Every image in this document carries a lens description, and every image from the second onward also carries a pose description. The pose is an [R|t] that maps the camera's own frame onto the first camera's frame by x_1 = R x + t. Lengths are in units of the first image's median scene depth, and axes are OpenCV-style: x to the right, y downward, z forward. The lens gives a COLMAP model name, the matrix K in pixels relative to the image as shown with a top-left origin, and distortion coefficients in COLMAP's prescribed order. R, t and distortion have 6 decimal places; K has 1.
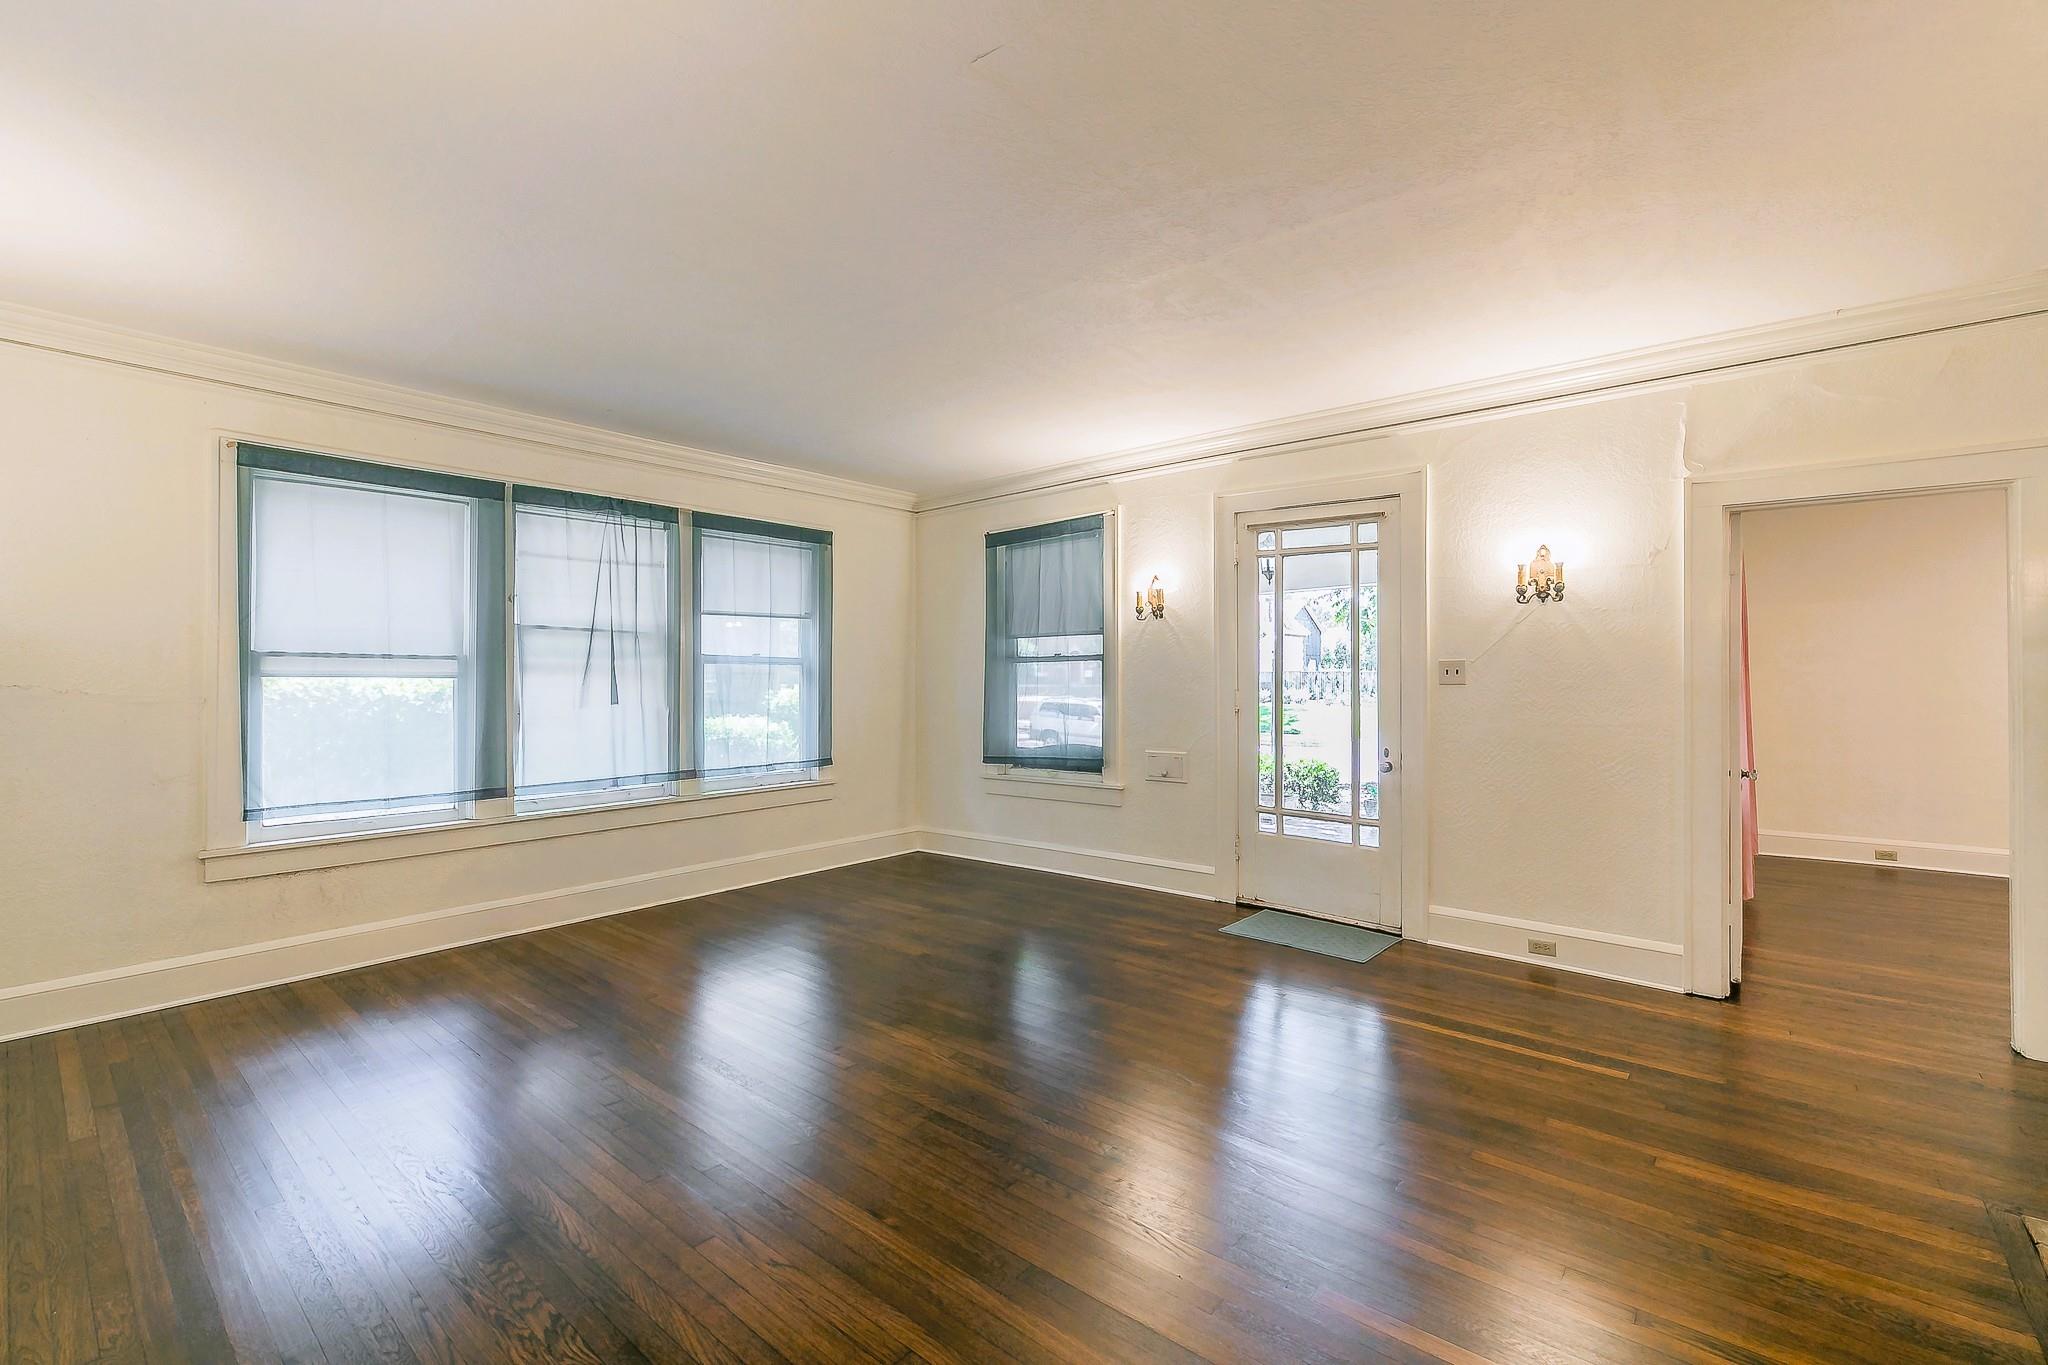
lens RADIAL K [[878.0, 0, 1032.4], [0, 878.0, 678.7], [0, 0, 1]] dist [0.000291, -0.000190]
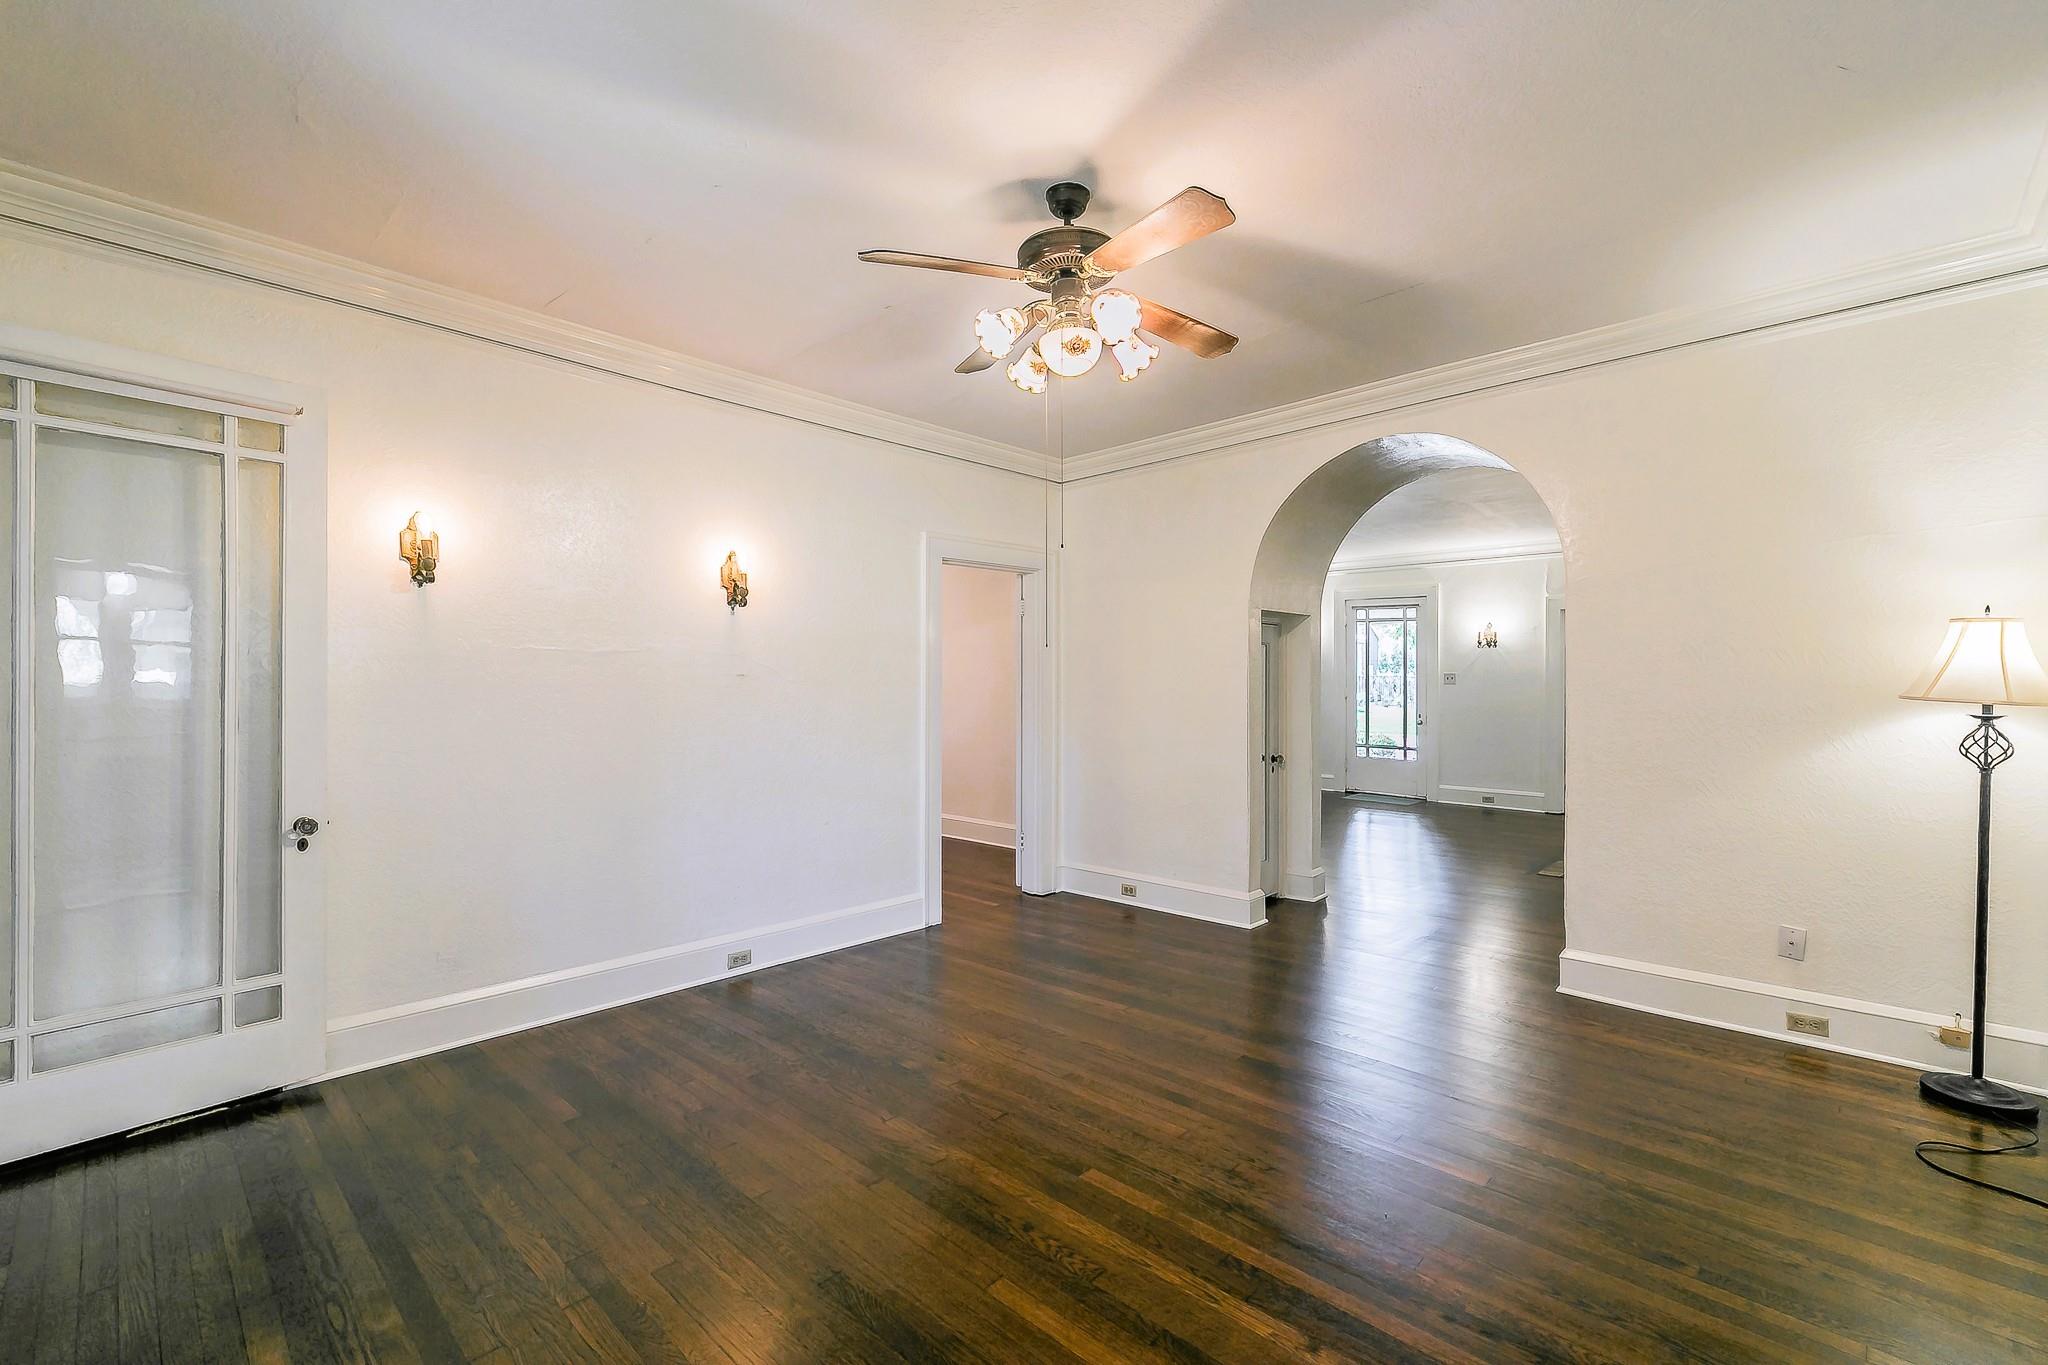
lens RADIAL K [[878.0, 0, 1032.4], [0, 878.0, 678.7], [0, 0, 1]] dist [0.000291, -0.000190]
pose [[0.998051, 0.003391, -0.062310, -0.382095], [-0.003687, 0.999982, -0.004641, 0.006403], [0.062293, 0.004862, 0.998046, -1.124951]]
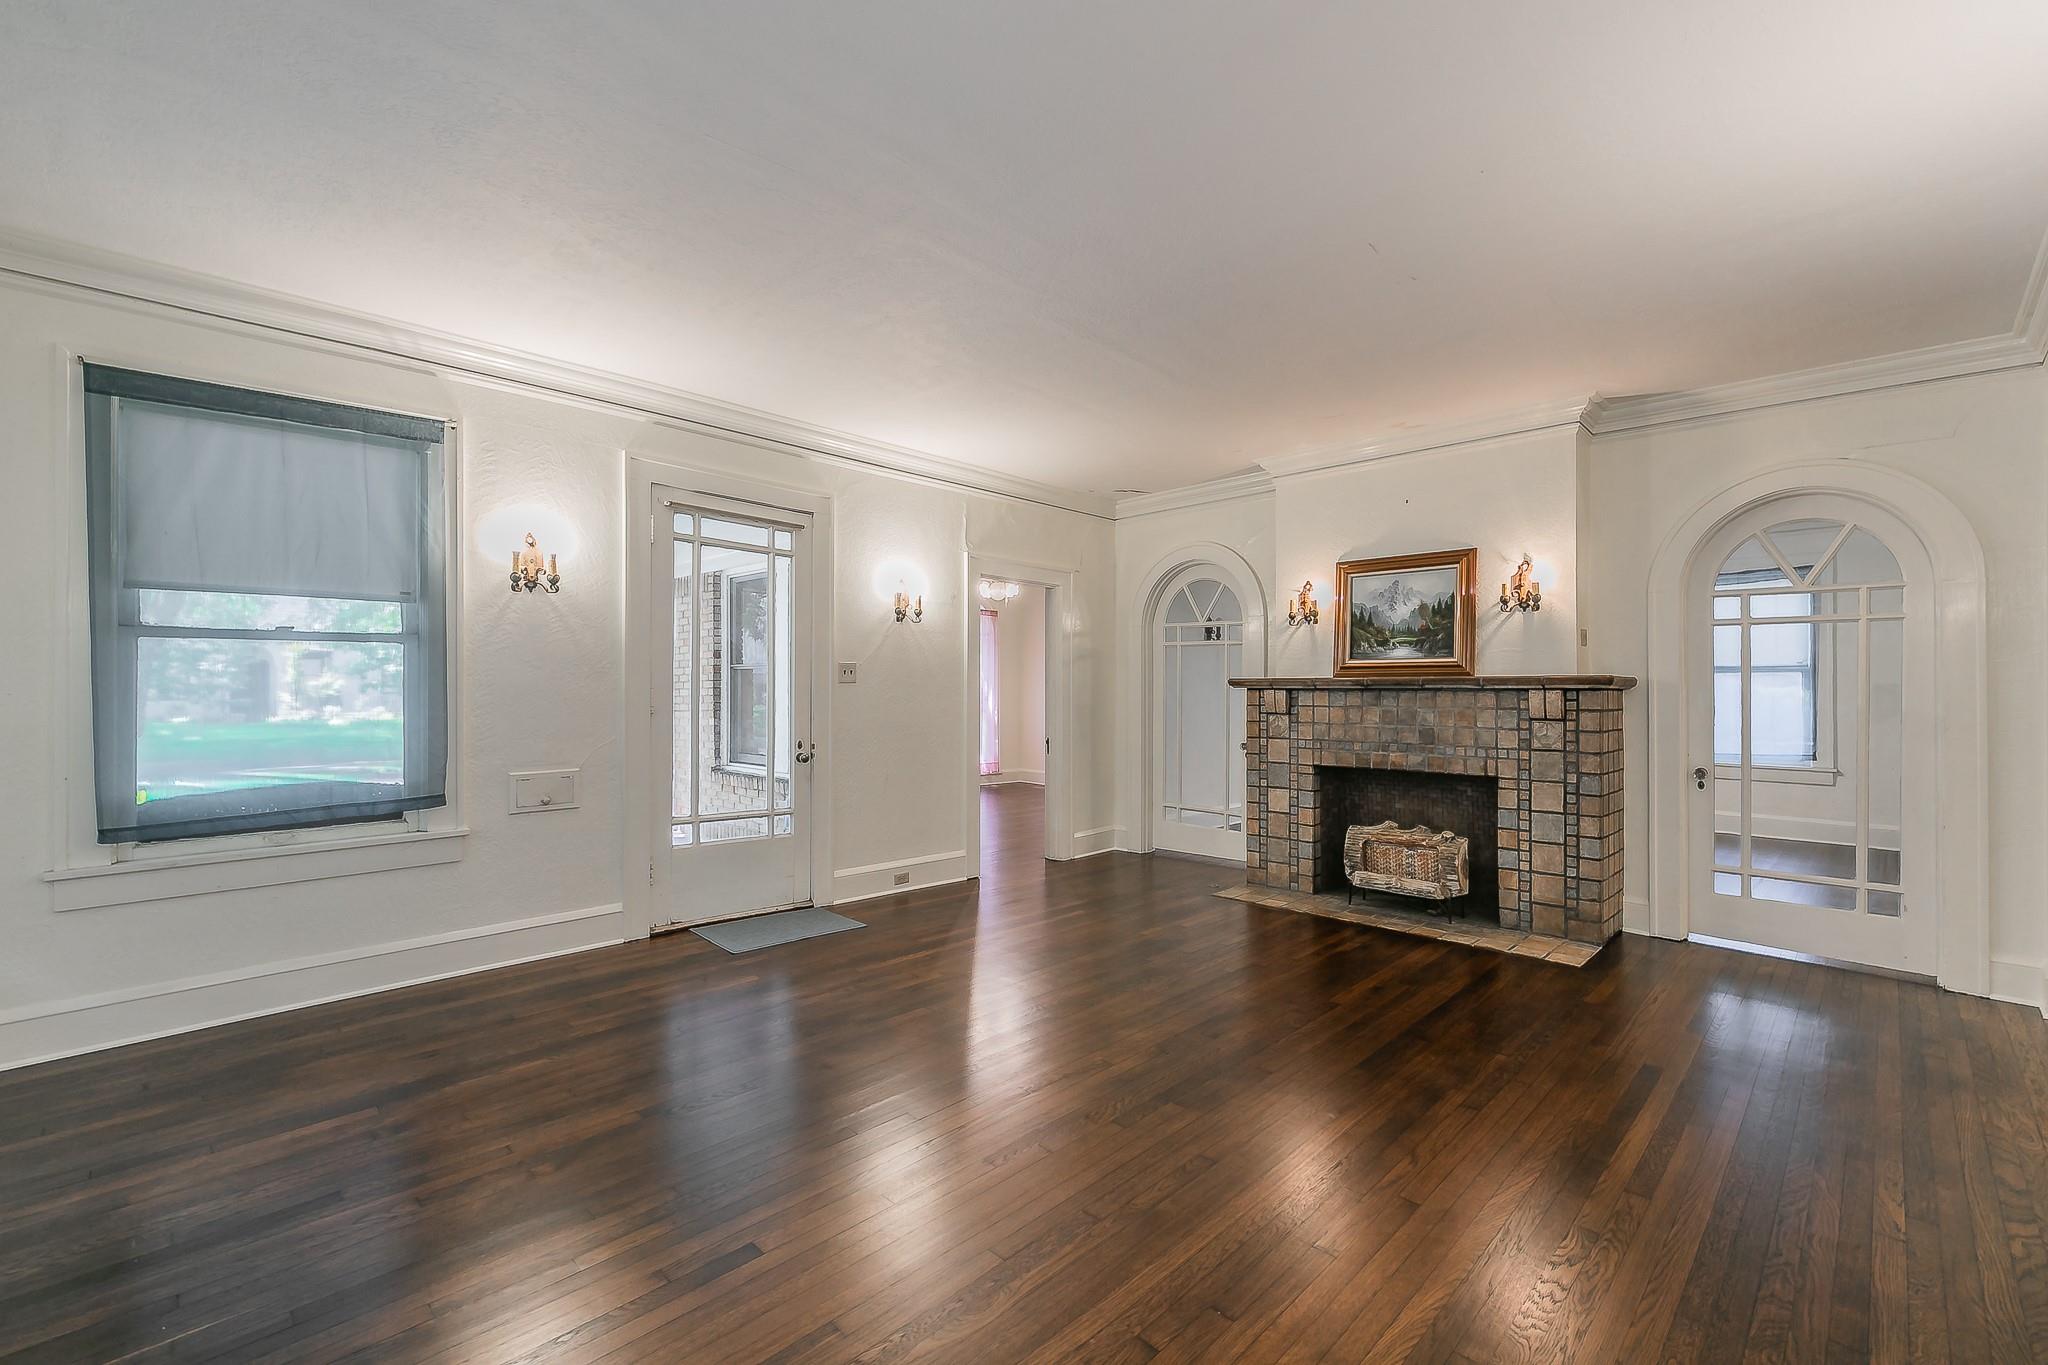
lens RADIAL K [[878.0, 0, 1032.4], [0, 878.0, 678.7], [0, 0, 1]] dist [0.000291, -0.000190]
pose [[0.075351, 0.010895, 0.997098, -0.626945], [-0.004409, 0.999934, -0.010593, 0.011687], [-0.997147, -0.003598, 0.075394, 0.587539]]
